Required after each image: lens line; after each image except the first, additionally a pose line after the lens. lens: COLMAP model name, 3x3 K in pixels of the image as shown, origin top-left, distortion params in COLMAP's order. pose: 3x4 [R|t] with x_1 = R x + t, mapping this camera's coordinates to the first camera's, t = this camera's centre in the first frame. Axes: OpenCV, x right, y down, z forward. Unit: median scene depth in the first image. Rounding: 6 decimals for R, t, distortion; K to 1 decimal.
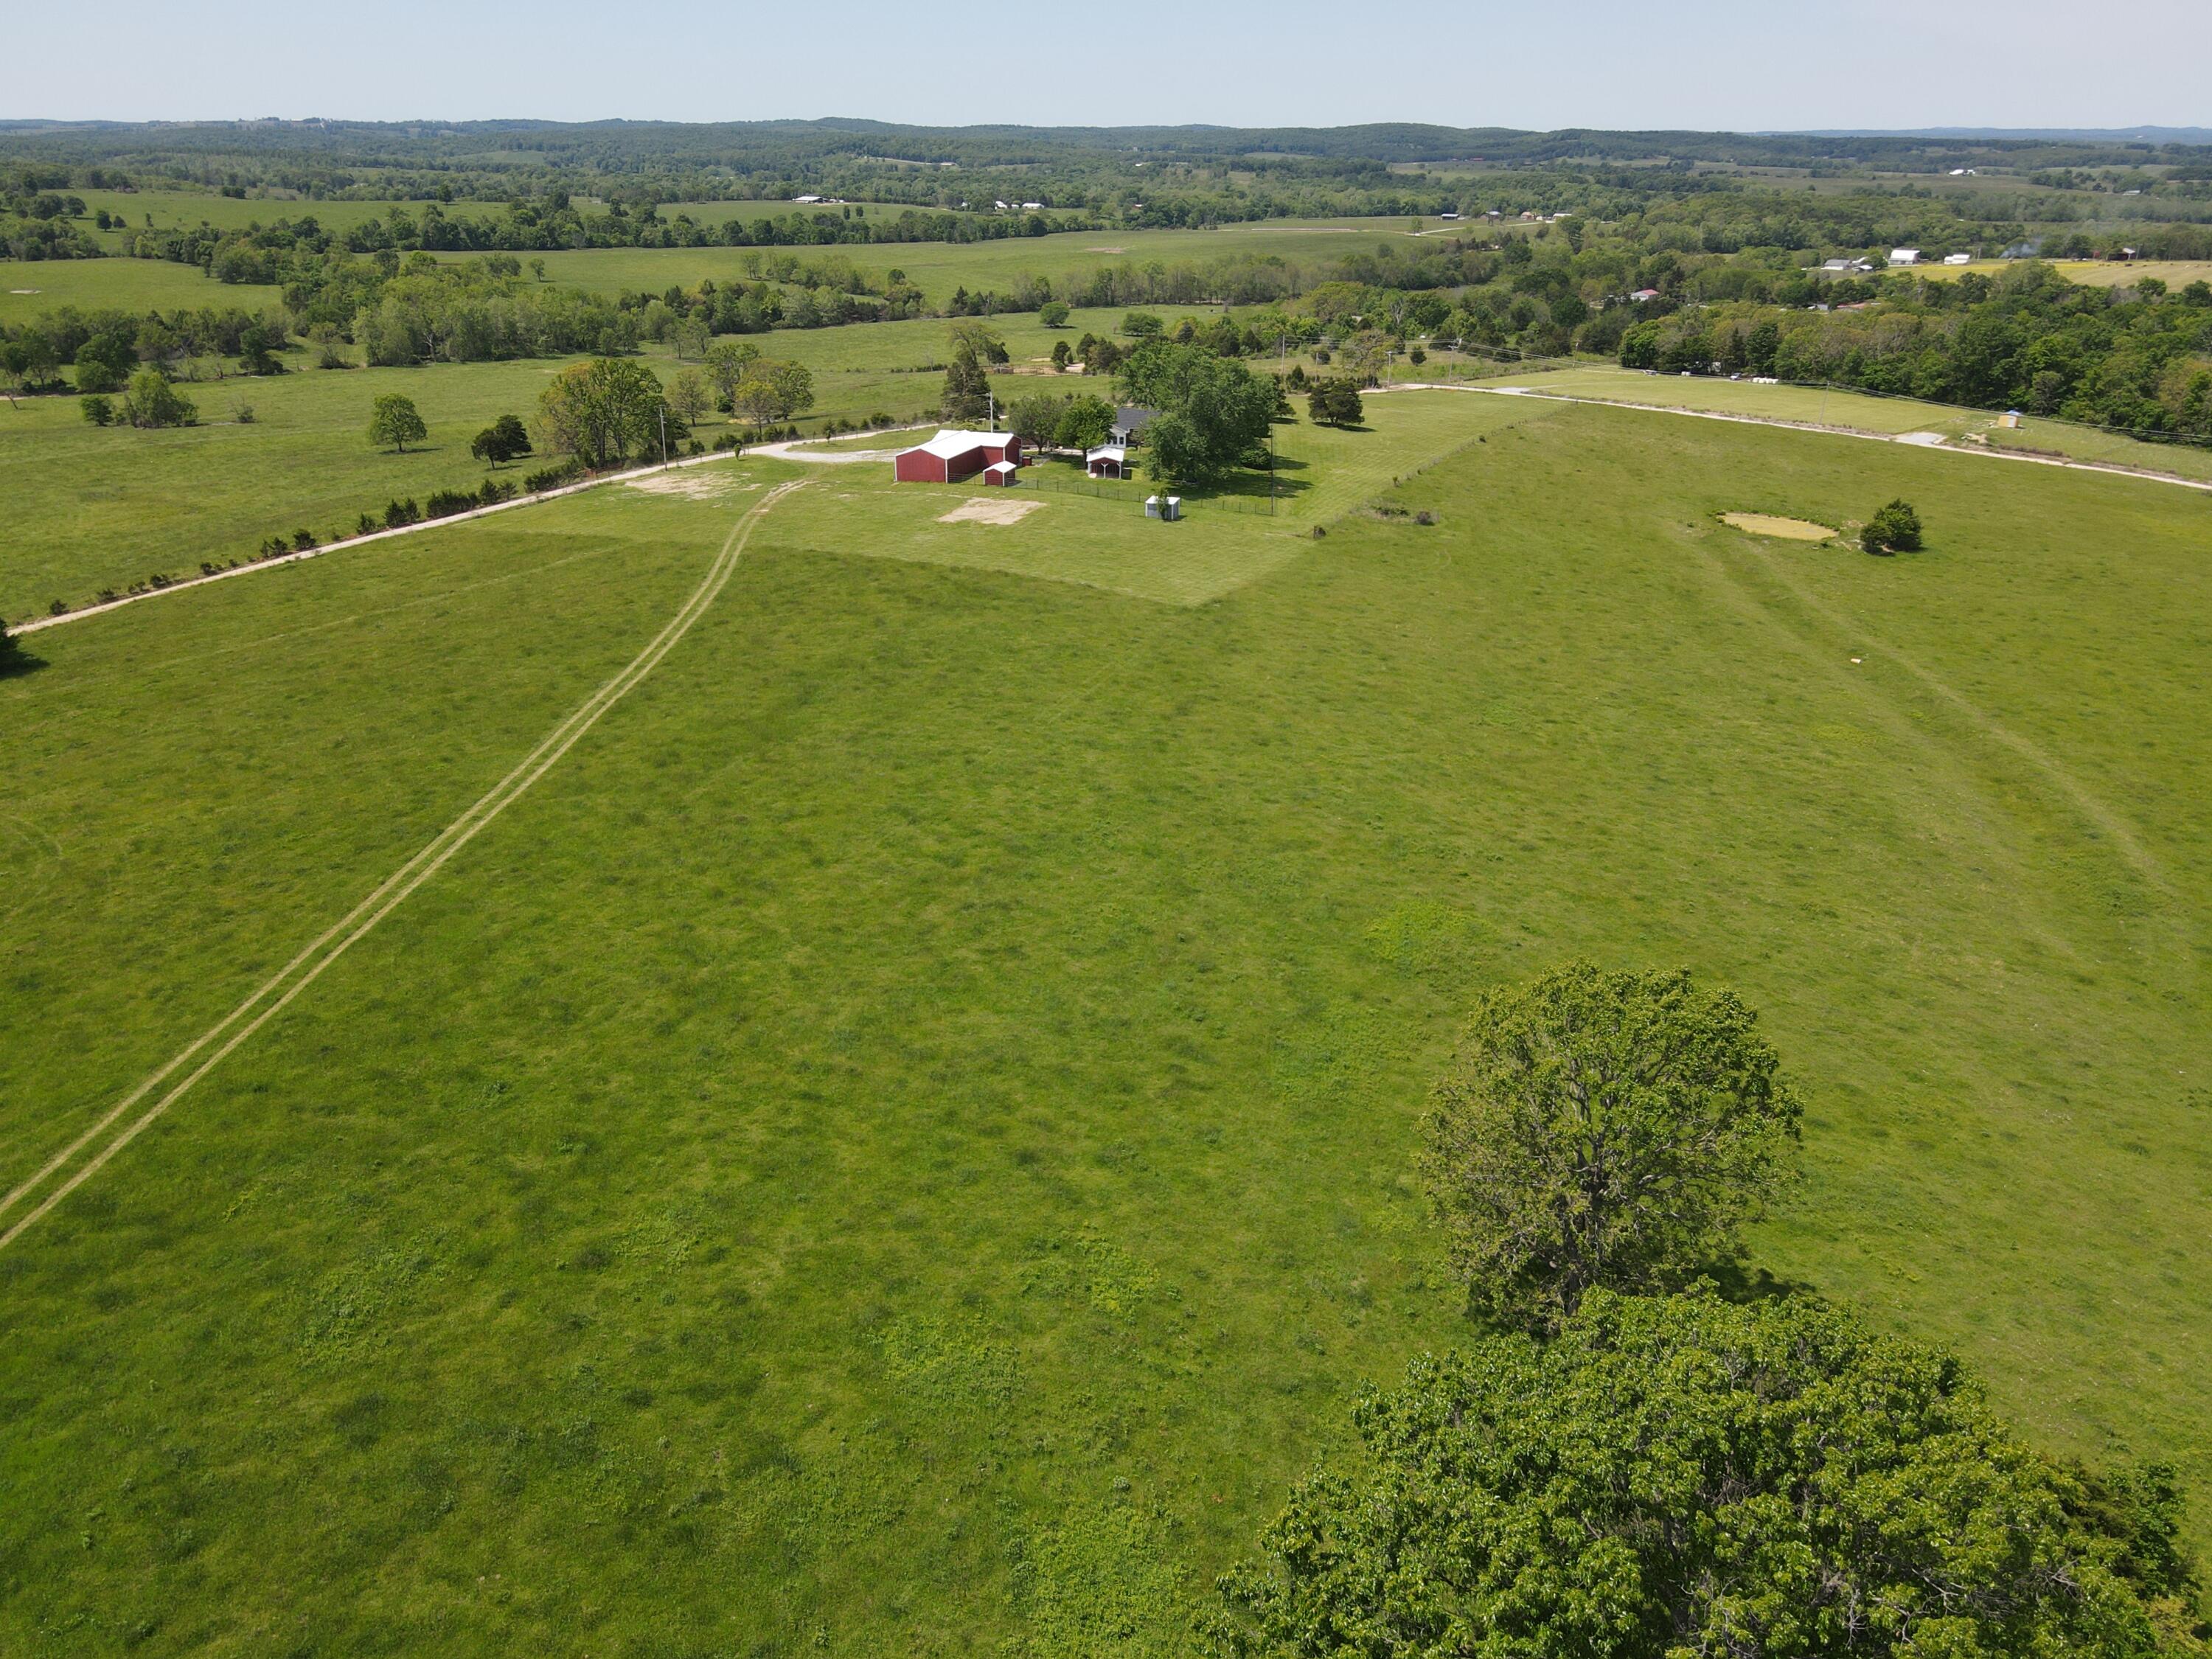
lens RADIAL K [[1634.6, 0, 1103.8], [0, 1634.6, 838.0], [0, 0, 1]] dist [0.006011, 0.014252]
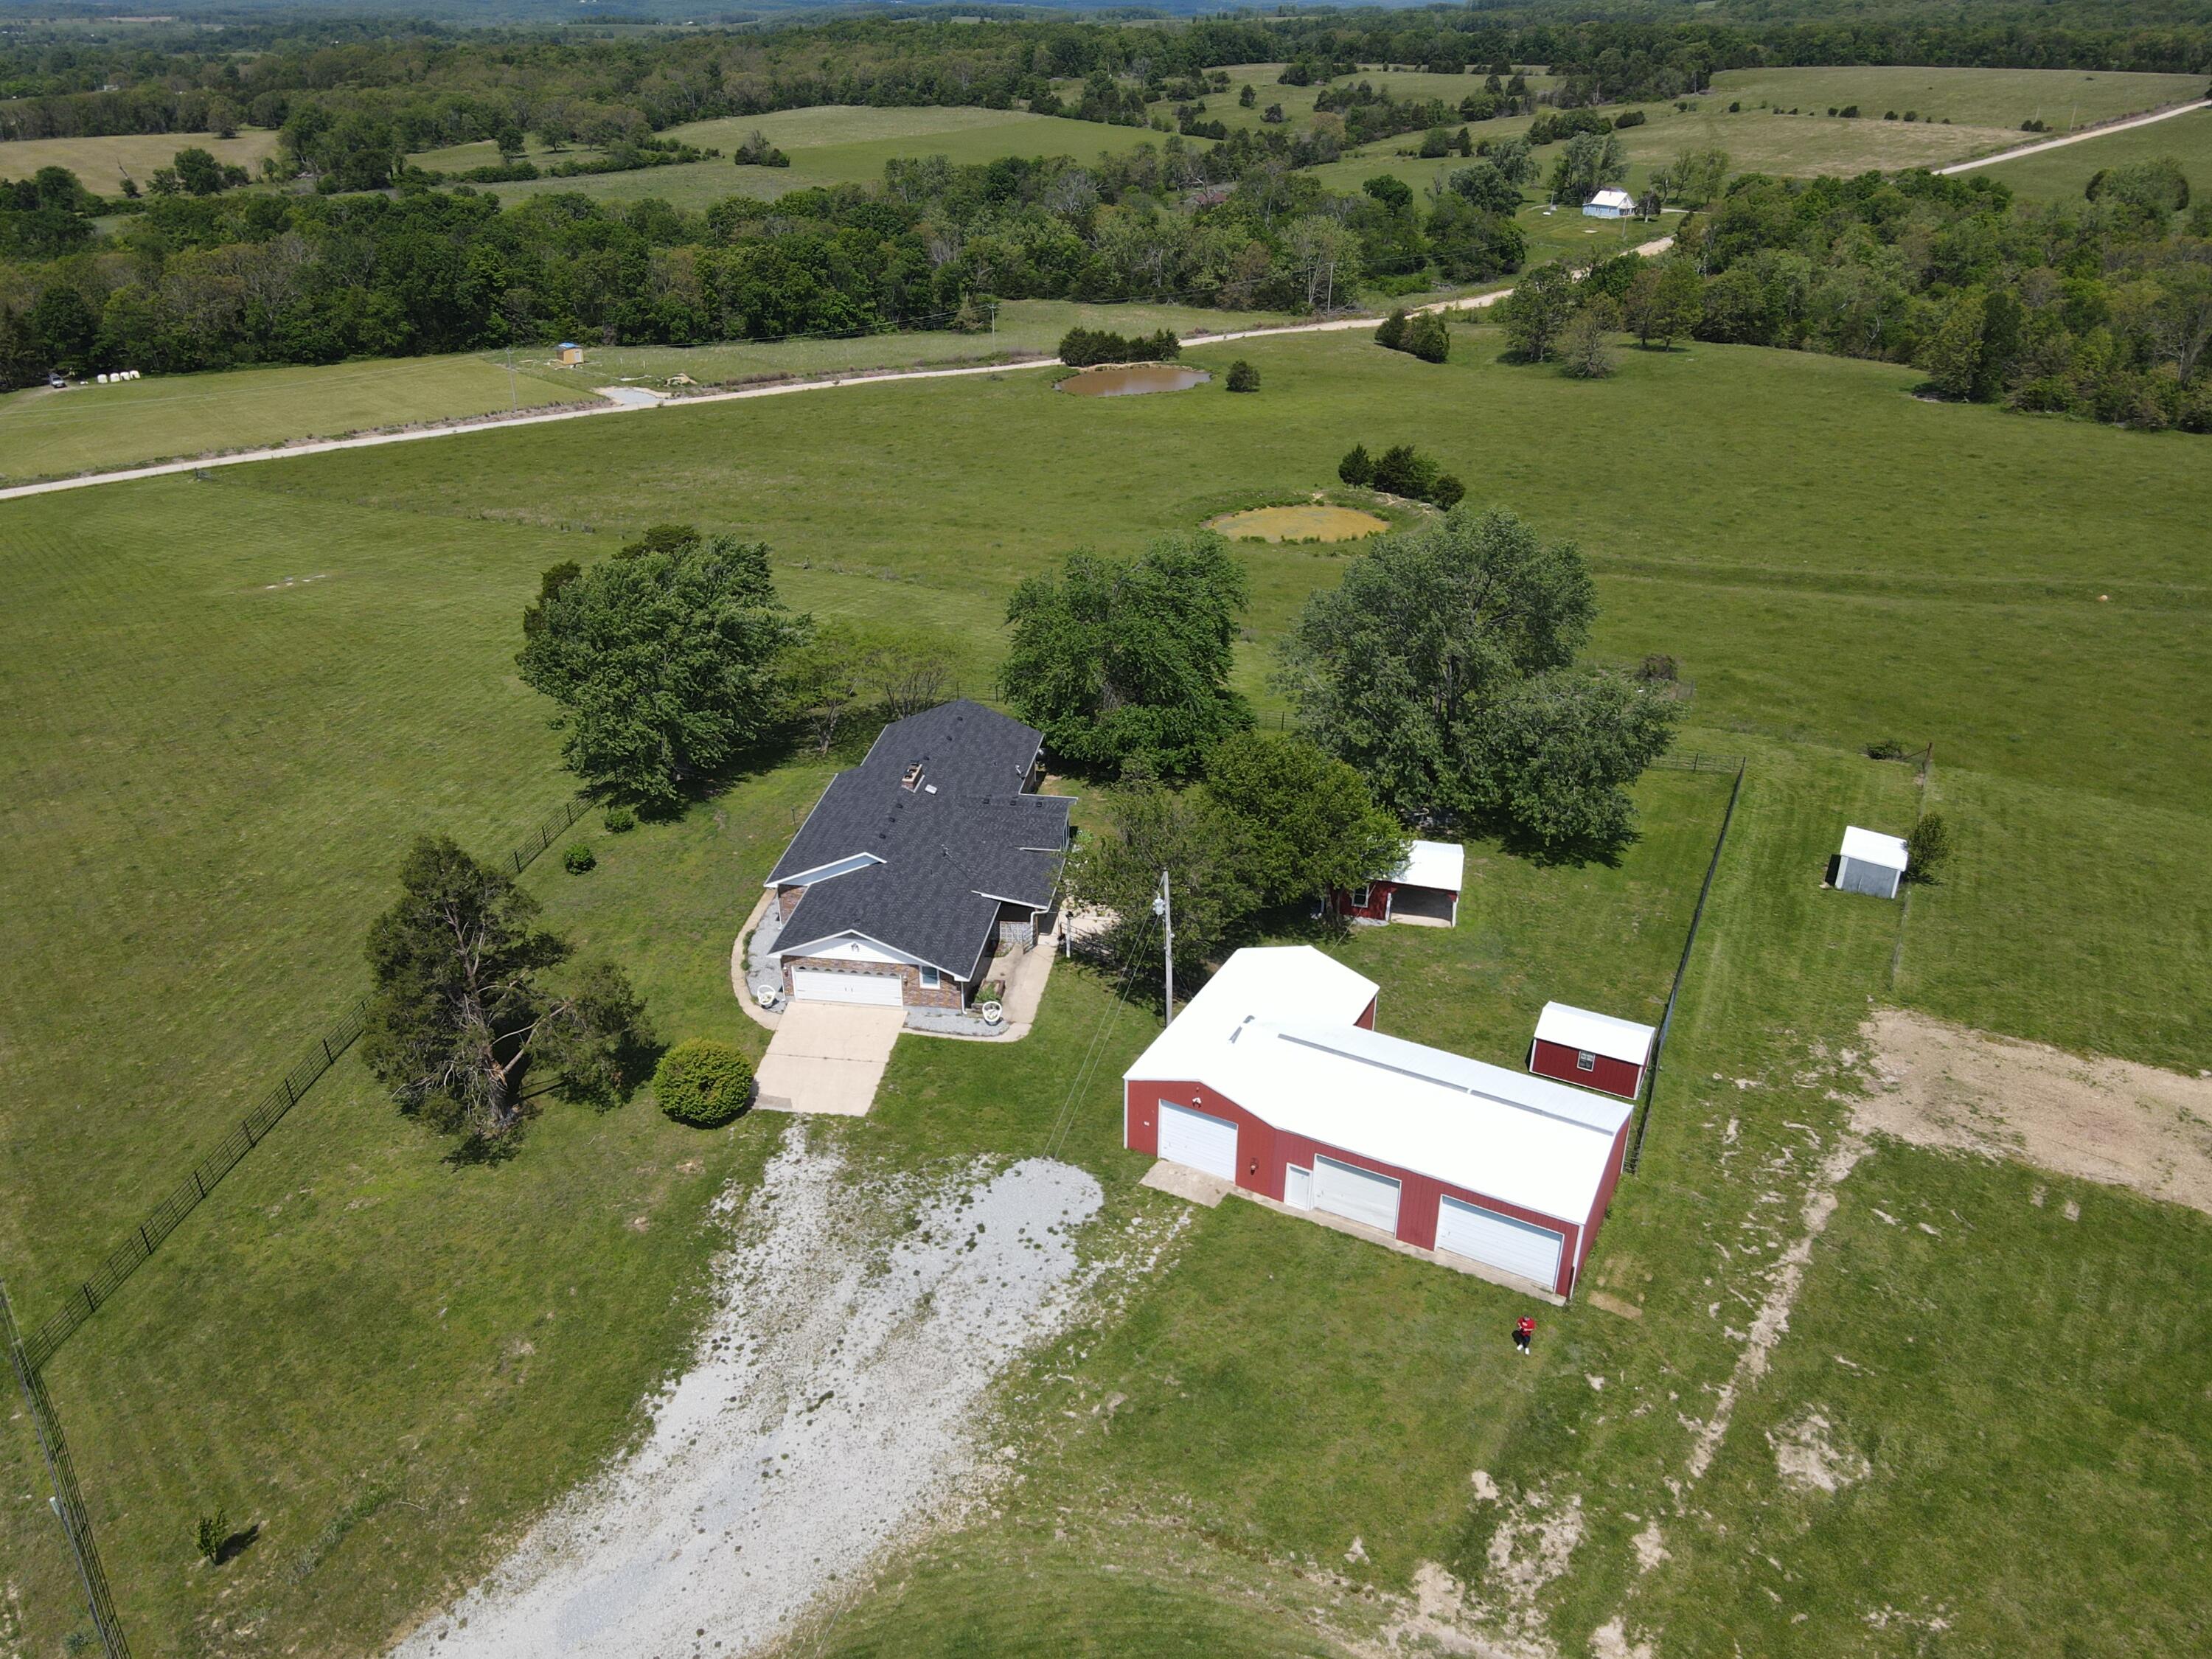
lens RADIAL K [[1634.6, 0, 1106.4], [0, 1634.6, 830.8], [0, 0, 1]] dist [0.006011, 0.014252]
pose [[0.154572, -0.452873, 0.878074, -0.092241], [0.391660, 0.844025, 0.366365, -0.111996], [-0.907033, 0.287277, 0.307835, 0.264914]]
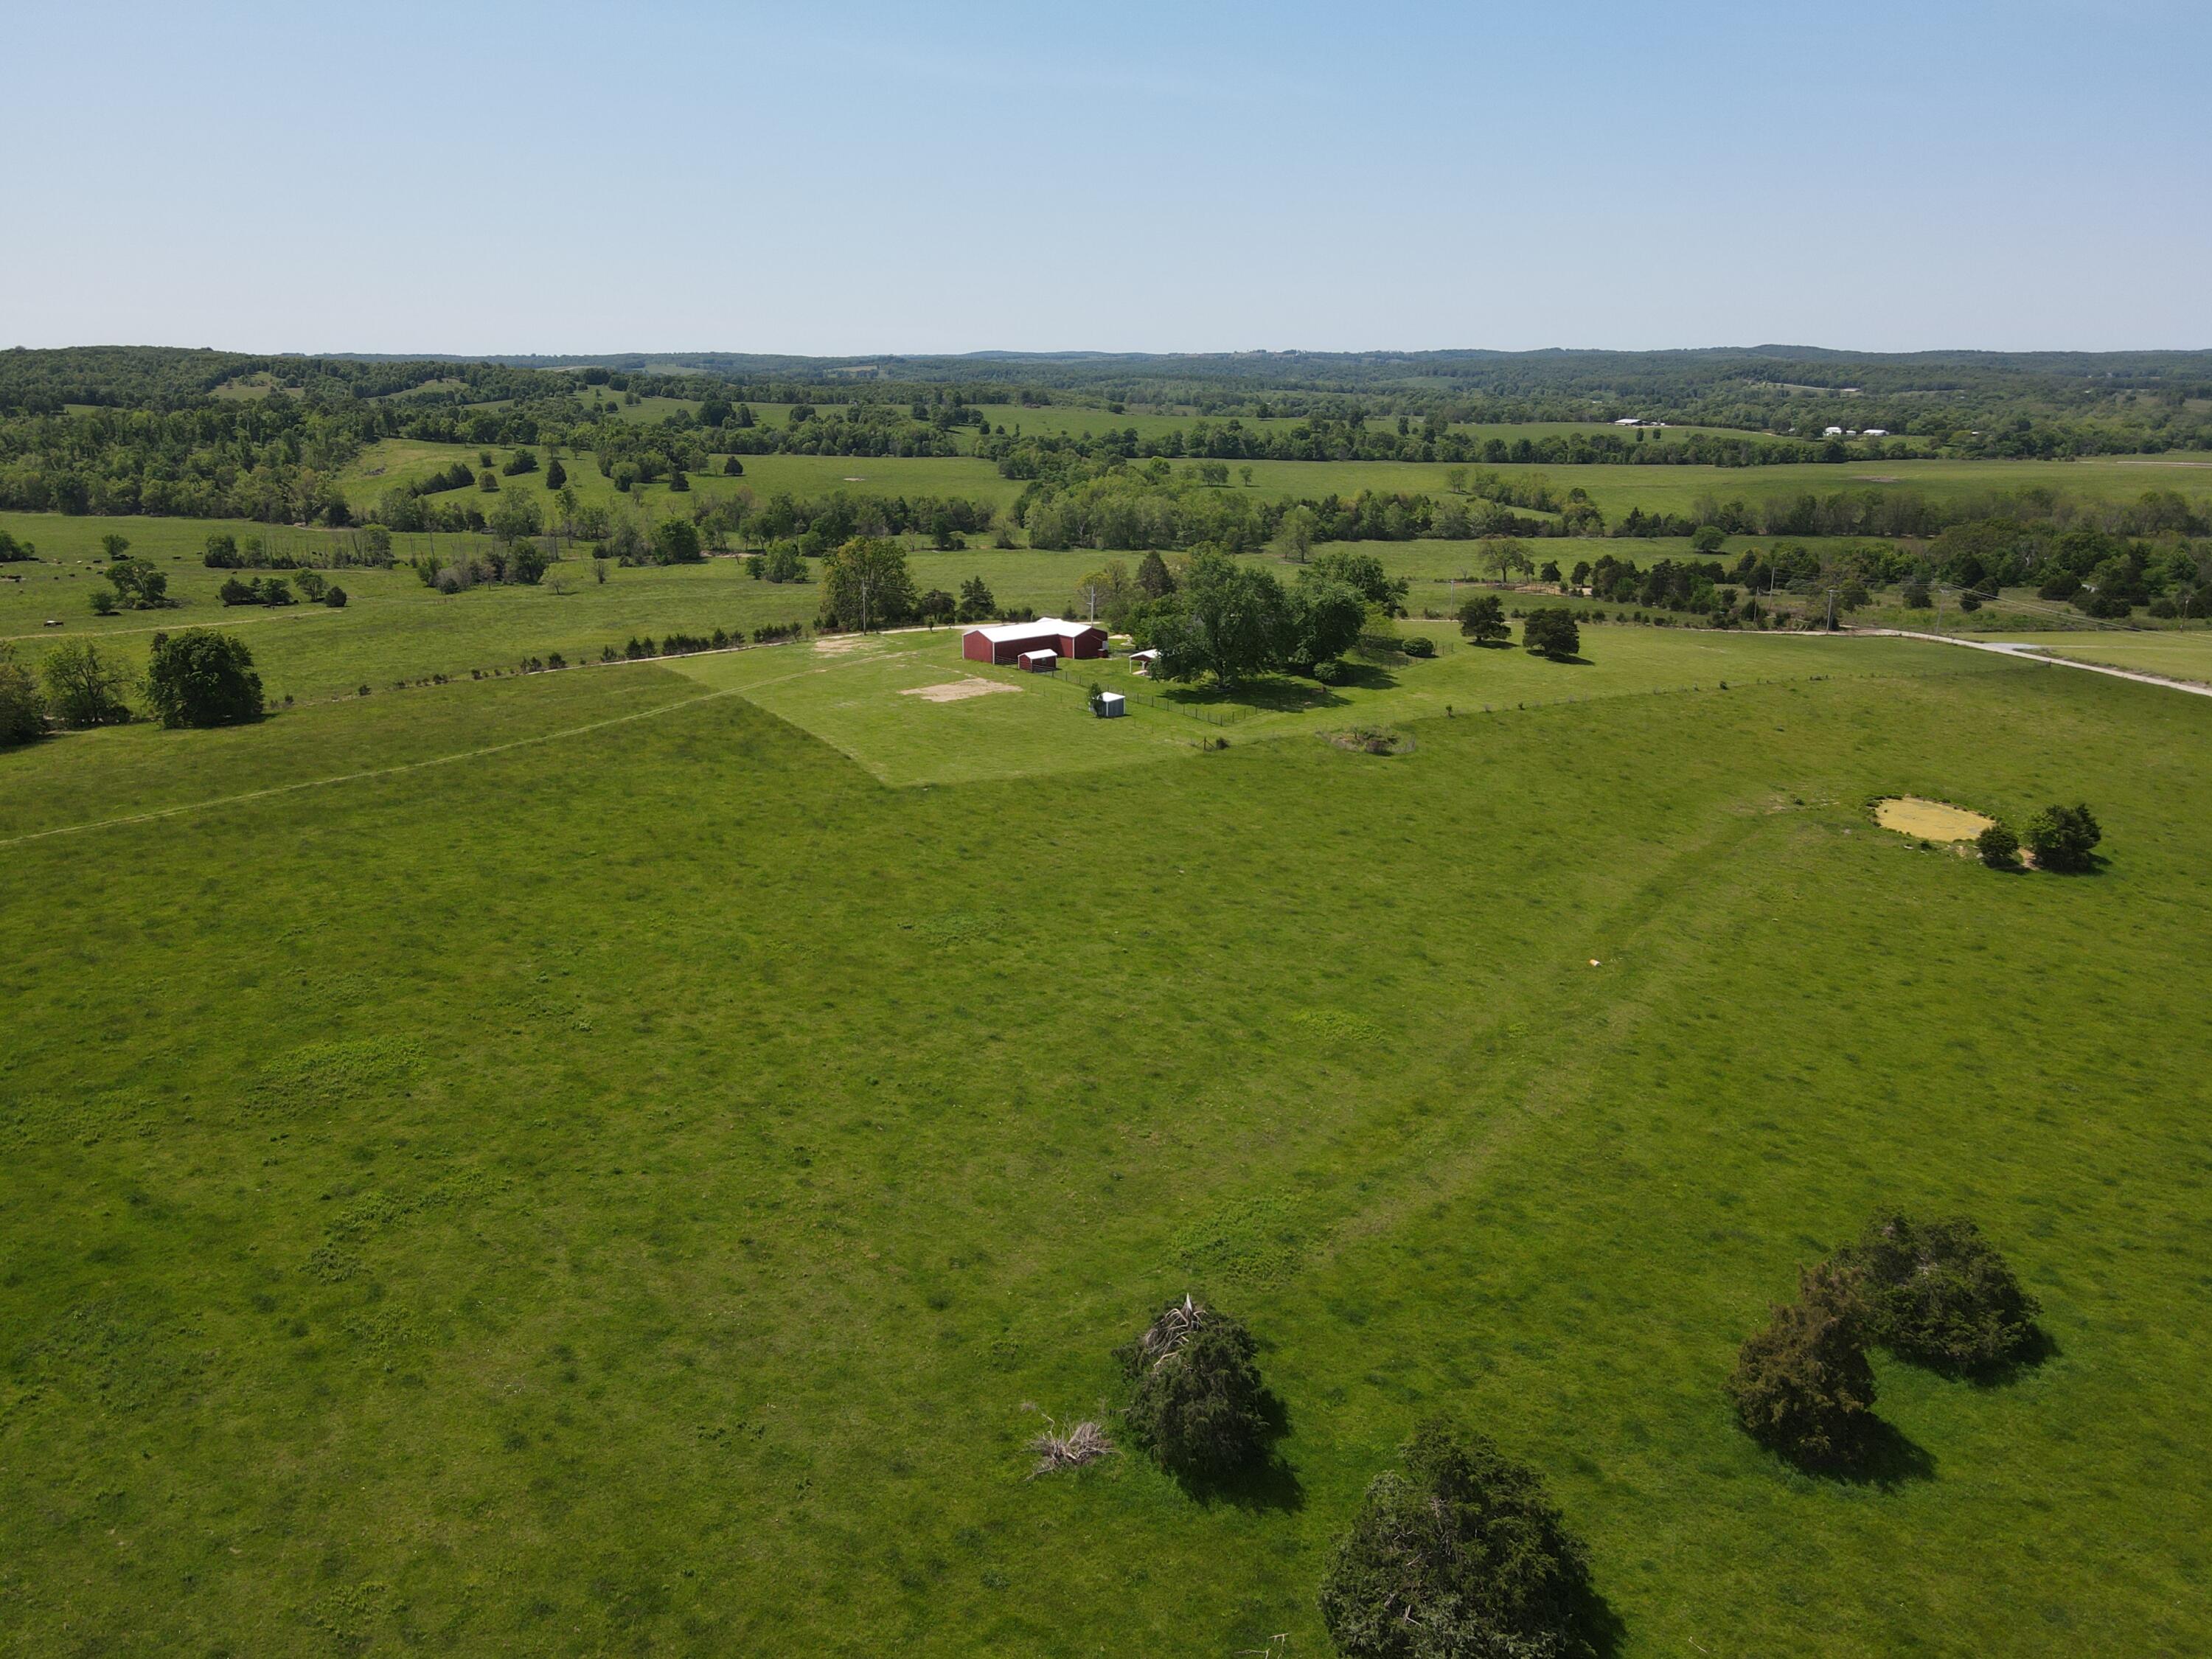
lens RADIAL K [[1634.6, 0, 1105.7], [0, 1634.6, 834.6], [0, 0, 1]] dist [0.006011, 0.014252]
pose [[0.857463, 0.143912, -0.494011, 0.136618], [-0.204234, 0.976412, -0.070050, -0.013678], [0.472278, 0.160959, 0.866629, 0.037238]]
